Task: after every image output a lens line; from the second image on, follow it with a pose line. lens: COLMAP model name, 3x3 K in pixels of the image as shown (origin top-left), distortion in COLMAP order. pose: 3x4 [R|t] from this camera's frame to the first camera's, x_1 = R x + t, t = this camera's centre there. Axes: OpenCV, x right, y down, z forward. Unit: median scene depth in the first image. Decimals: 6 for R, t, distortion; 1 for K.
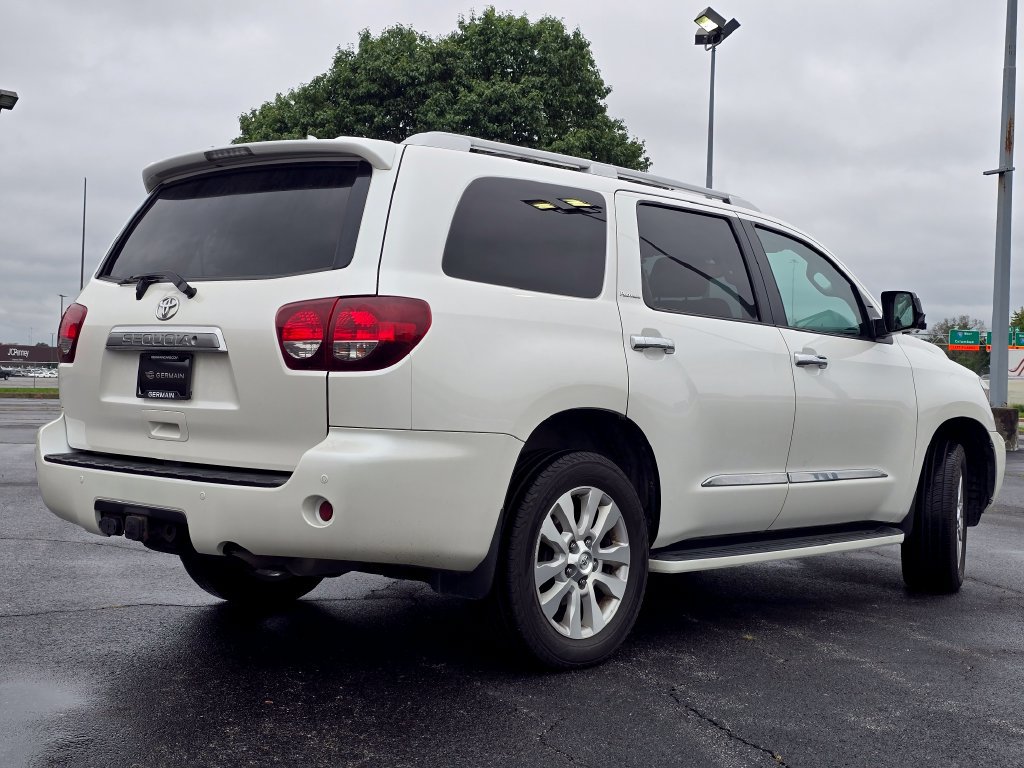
lens RADIAL K [[1419.7, 0, 512.0], [0, 1419.7, 384.0], [0, 0, 1]] dist [0.190897, -0.550555]
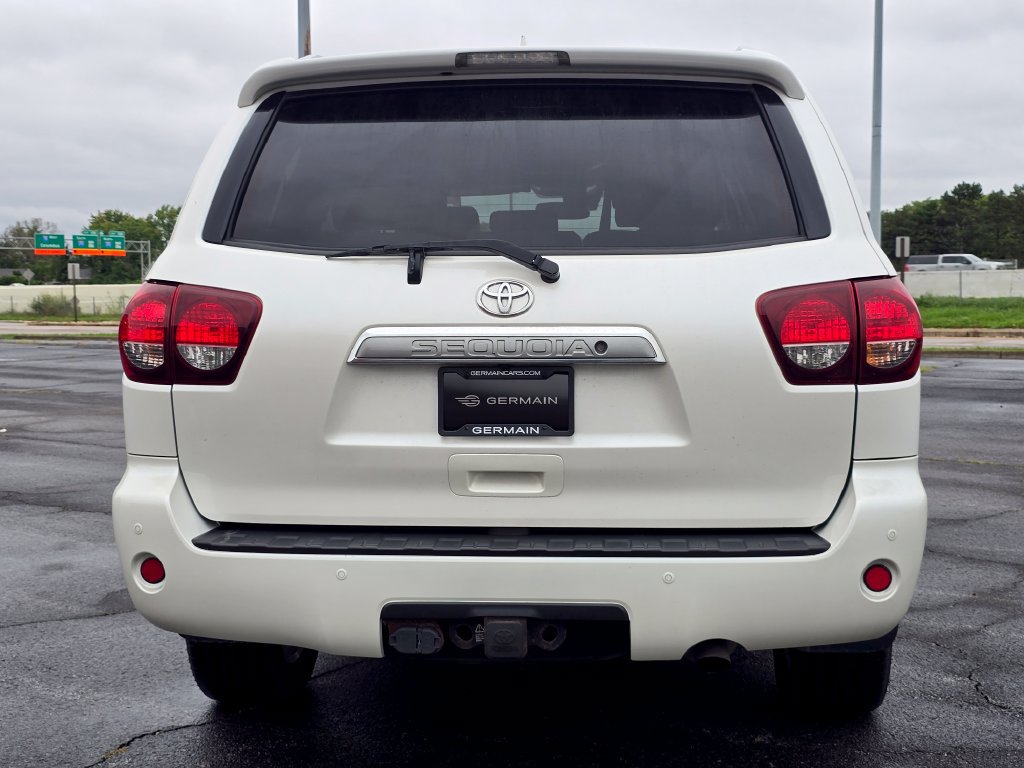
lens RADIAL K [[1419.7, 0, 512.0], [0, 1419.7, 384.0], [0, 0, 1]] dist [0.190897, -0.550555]
pose [[0.783419, -0.075078, 0.616942, -0.587409], [0.031623, 0.996206, 0.081076, -0.060672], [-0.620689, -0.044007, 0.782821, 0.447826]]
